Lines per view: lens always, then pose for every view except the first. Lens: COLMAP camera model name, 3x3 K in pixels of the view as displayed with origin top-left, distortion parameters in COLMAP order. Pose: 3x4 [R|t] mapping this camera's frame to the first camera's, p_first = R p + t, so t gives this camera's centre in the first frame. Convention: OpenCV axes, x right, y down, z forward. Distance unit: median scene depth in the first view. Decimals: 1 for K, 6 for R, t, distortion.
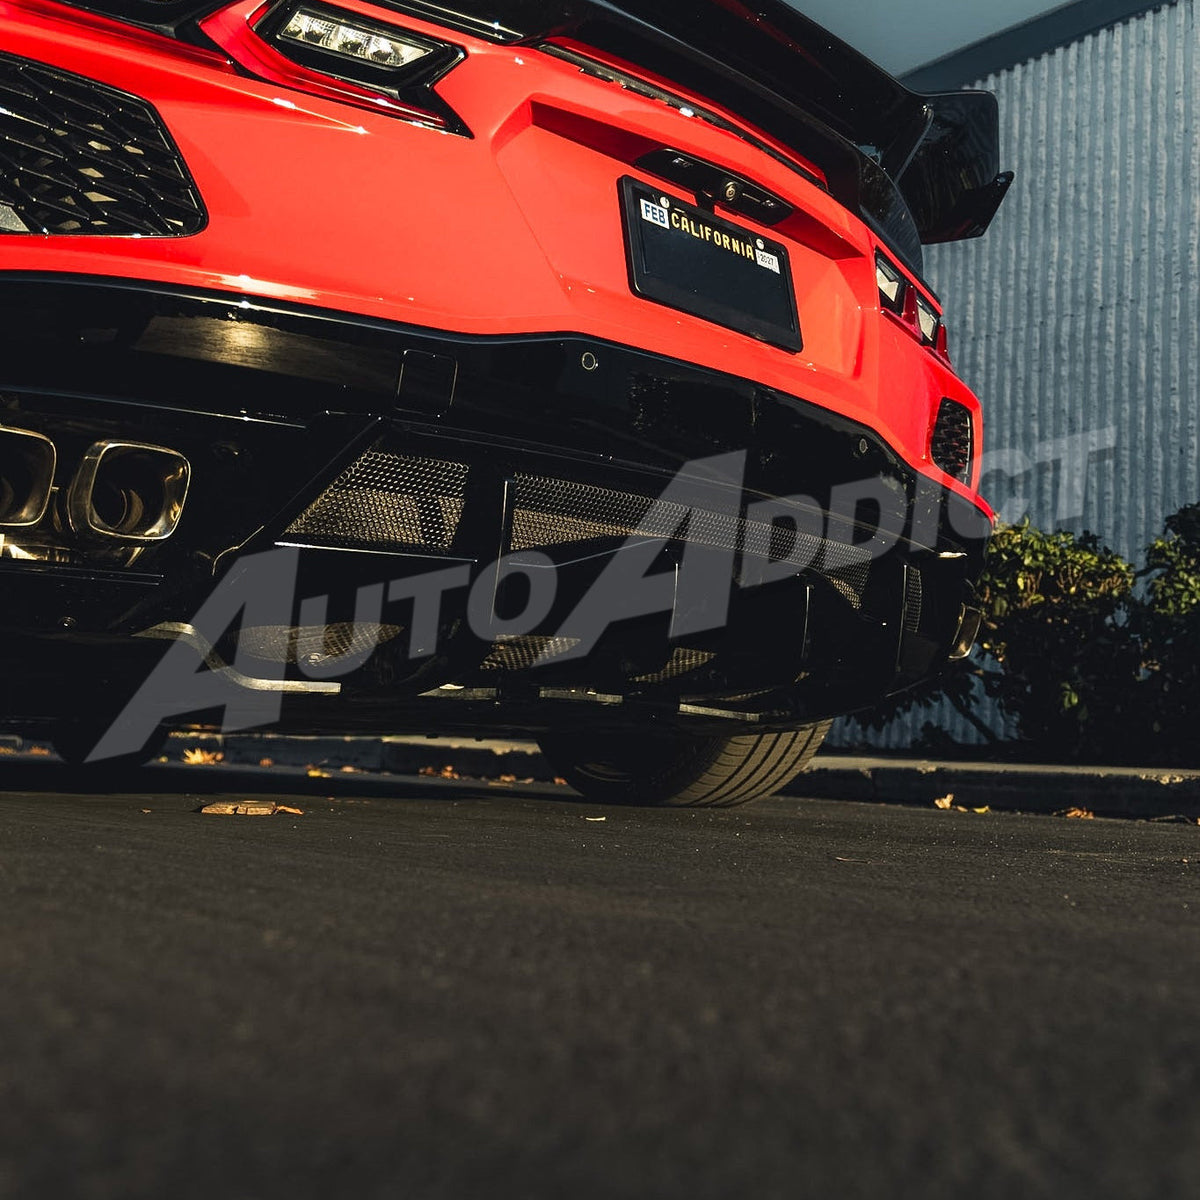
lens RADIAL K [[1345.5, 0, 590.4], [0, 1345.5, 606.1], [0, 0, 1]] dist [-0.002960, -0.005443]
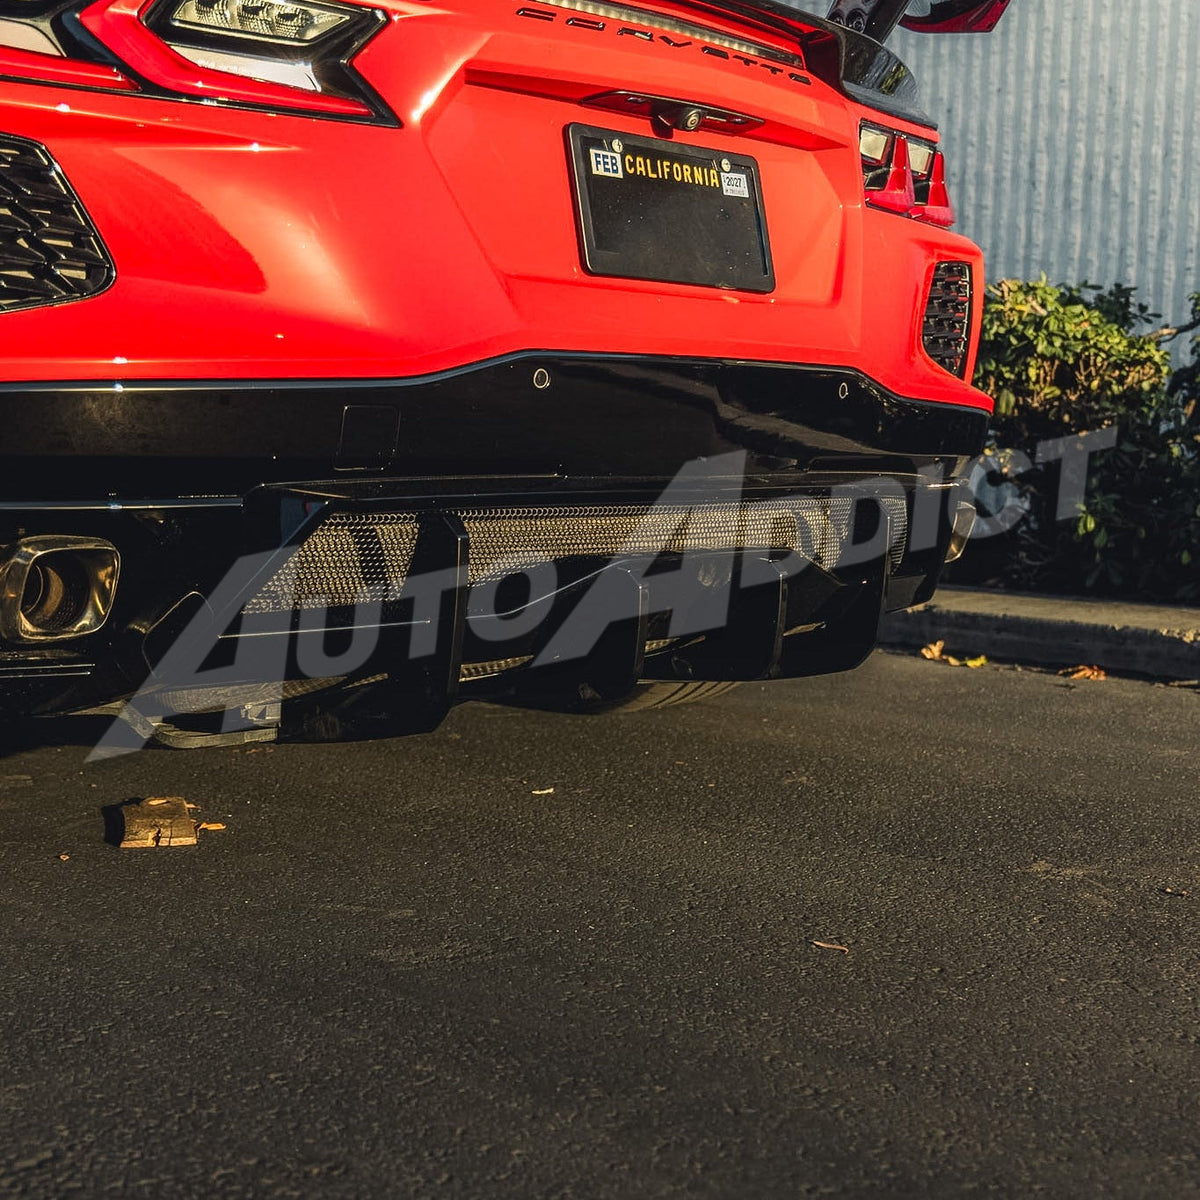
lens RADIAL K [[1827.7, 0, 575.7], [0, 1827.7, 599.9], [0, 0, 1]] dist [0.011276, 0.016534]
pose [[0.997938, -0.031494, 0.055930, -0.020532], [0.019430, 0.978690, 0.204424, -0.115821], [-0.061176, -0.202916, 0.977283, -0.088264]]
